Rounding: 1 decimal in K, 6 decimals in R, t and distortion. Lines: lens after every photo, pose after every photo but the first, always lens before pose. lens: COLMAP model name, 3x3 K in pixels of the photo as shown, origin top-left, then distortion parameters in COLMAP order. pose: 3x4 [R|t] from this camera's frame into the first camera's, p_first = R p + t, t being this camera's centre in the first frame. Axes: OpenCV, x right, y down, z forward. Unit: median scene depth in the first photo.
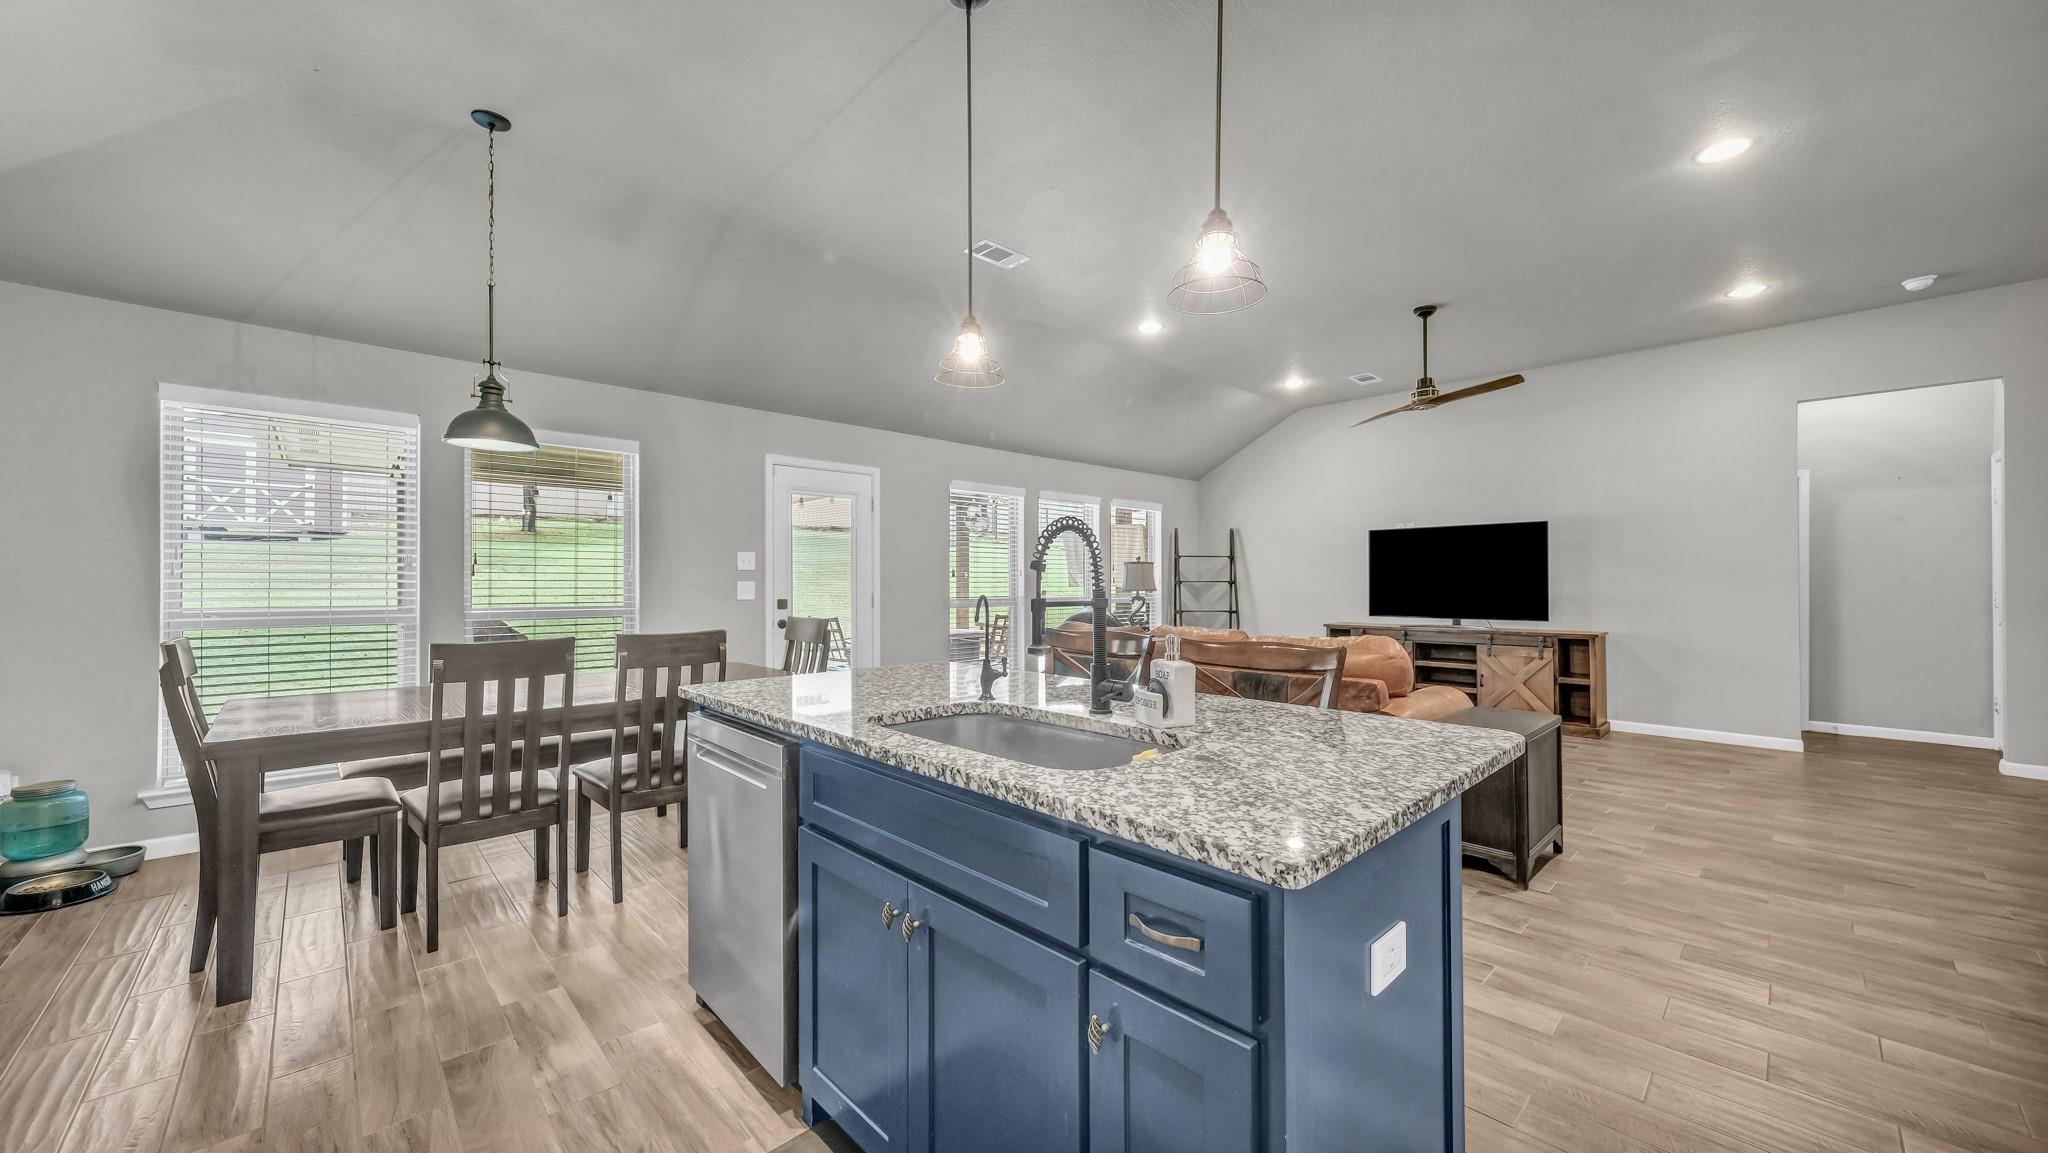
lens RADIAL K [[737.0, 0, 1034.0], [0, 737.0, 577.2], [0, 0, 1]] dist [0.000453, 0.000067]
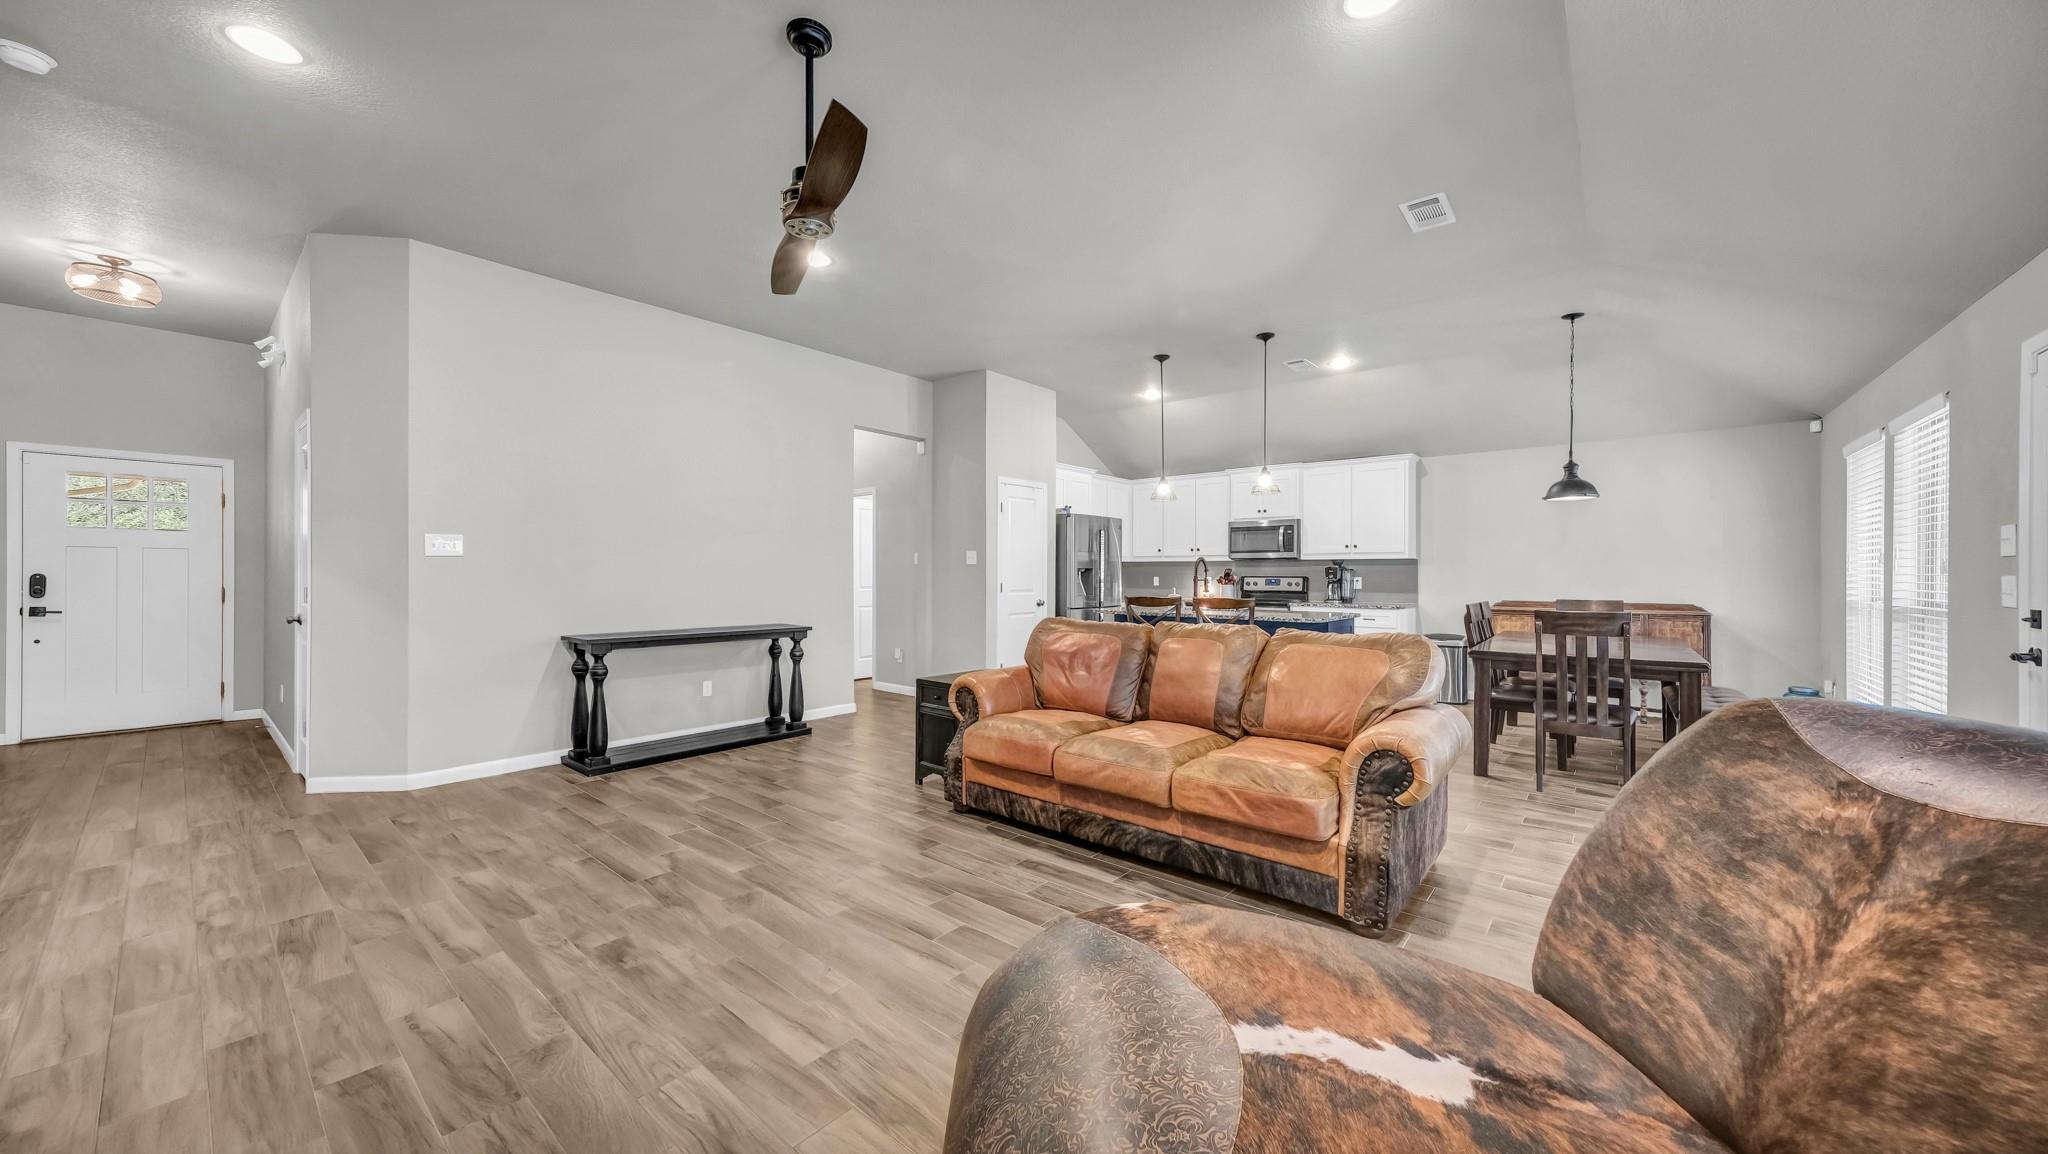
lens RADIAL K [[721.1, 0, 1026.7], [0, 721.1, 575.1], [0, 0, 1]] dist [-0.000543, 0.000134]
pose [[-0.994971, -0.003872, -0.100086, 0.369278], [-0.003521, 0.999987, -0.003692, 0.008363], [0.100099, -0.003321, -0.994972, 1.277284]]
